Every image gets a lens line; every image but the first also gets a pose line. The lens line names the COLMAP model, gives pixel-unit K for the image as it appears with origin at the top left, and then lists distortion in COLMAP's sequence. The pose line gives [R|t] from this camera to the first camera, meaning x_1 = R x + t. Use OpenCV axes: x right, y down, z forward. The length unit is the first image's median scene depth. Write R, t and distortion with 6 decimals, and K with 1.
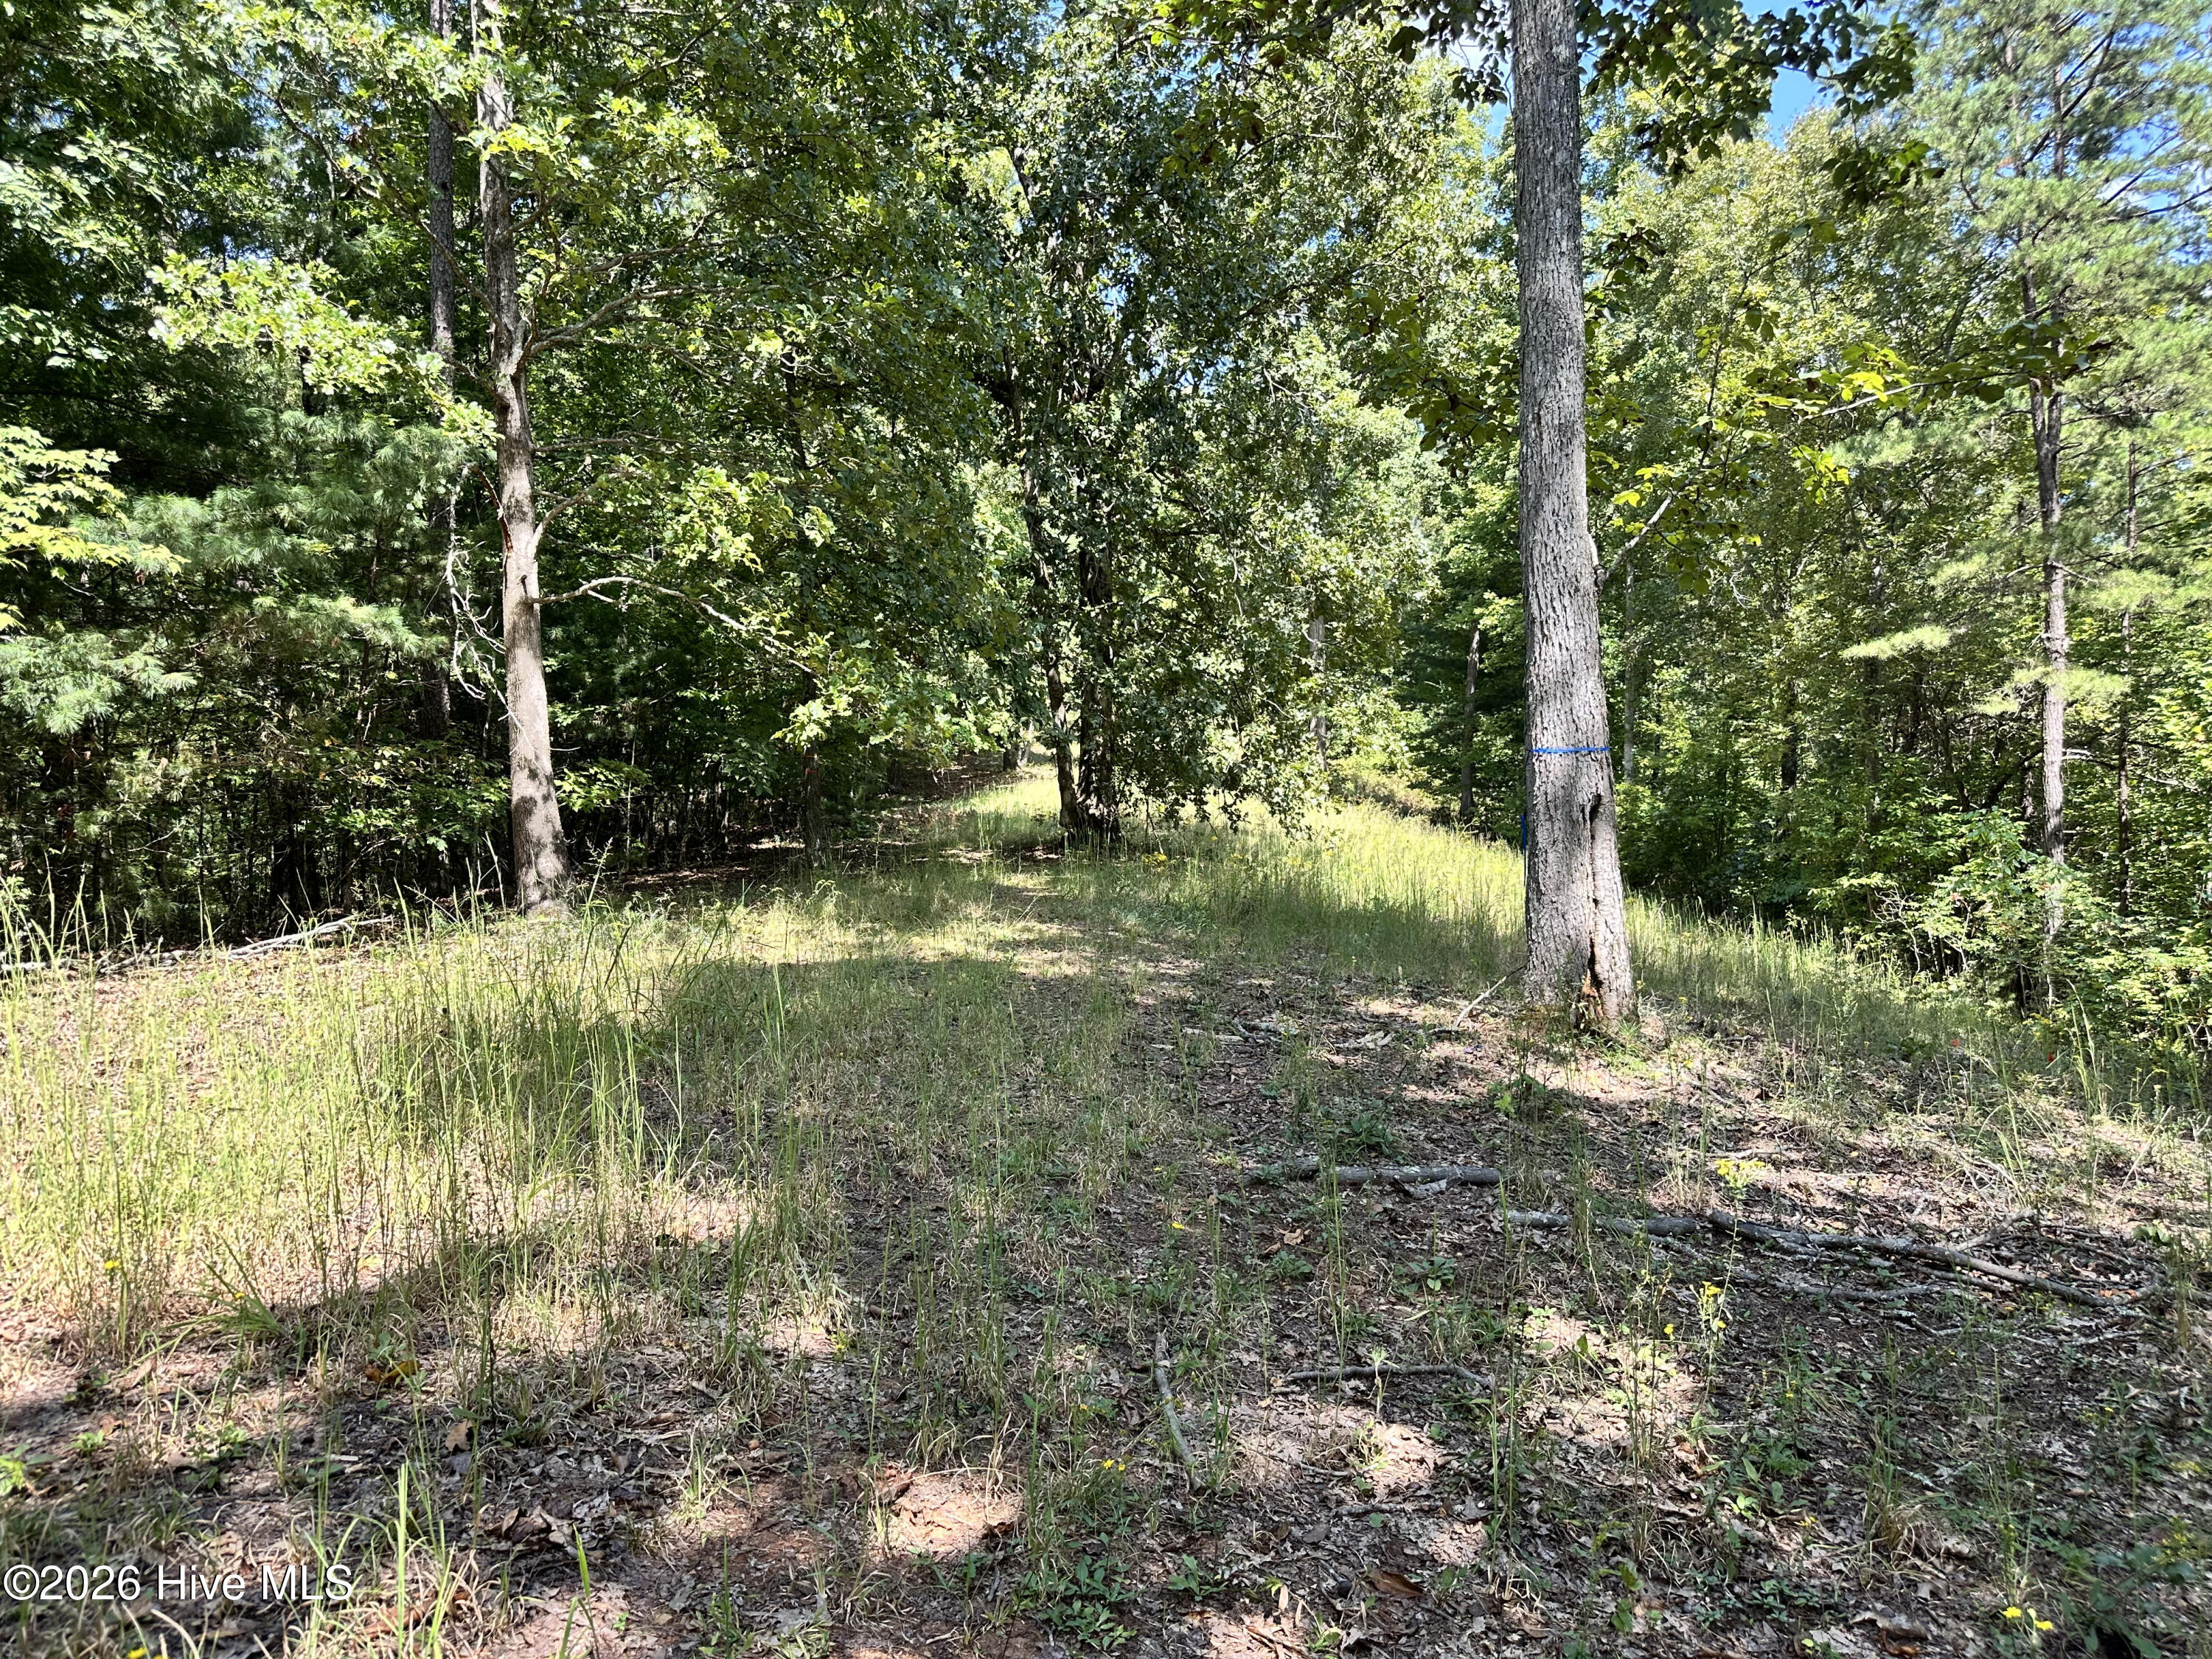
lens RADIAL K [[1541.9, 0, 1098.4], [0, 1541.9, 837.7], [0, 0, 1]] dist [0.011686, 0.002010]
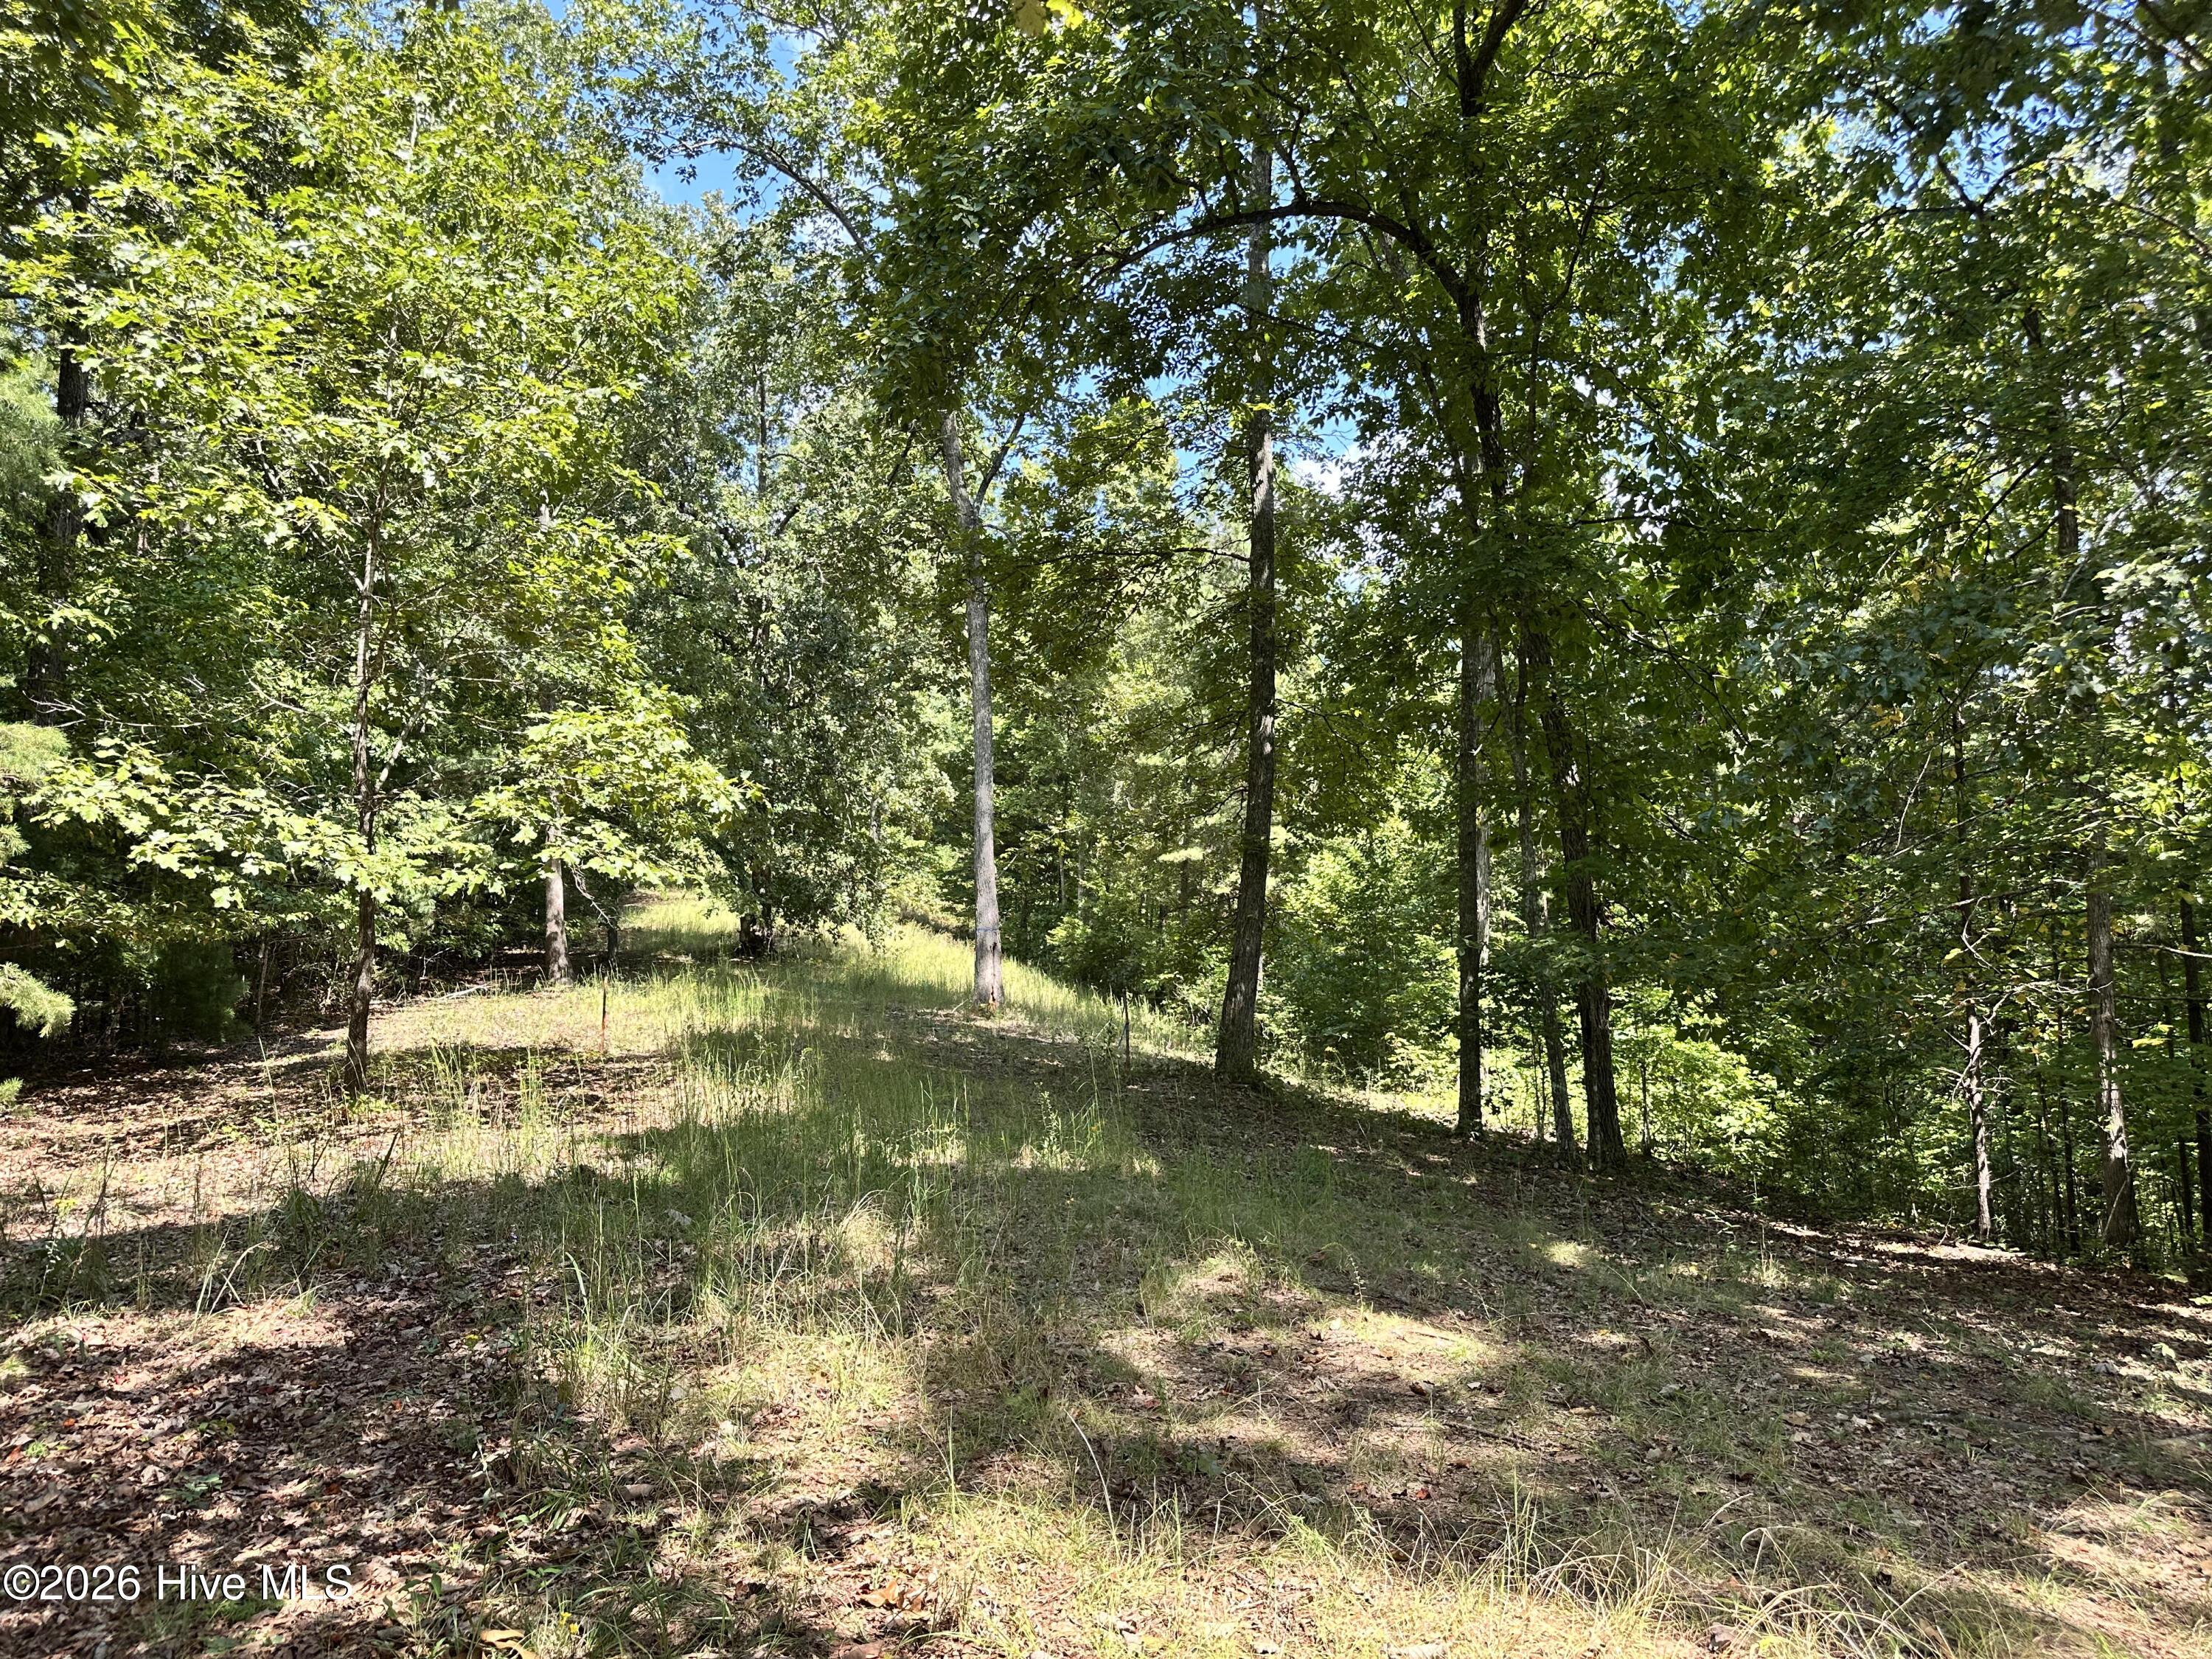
lens RADIAL K [[1541.9, 0, 1099.8], [0, 1541.9, 828.5], [0, 0, 1]] dist [0.011686, 0.002010]
pose [[0.954542, 0.034439, 0.296080, -0.172024], [-0.013458, 0.997270, -0.072609, -0.014794], [-0.297772, 0.065324, 0.952399, -0.853324]]
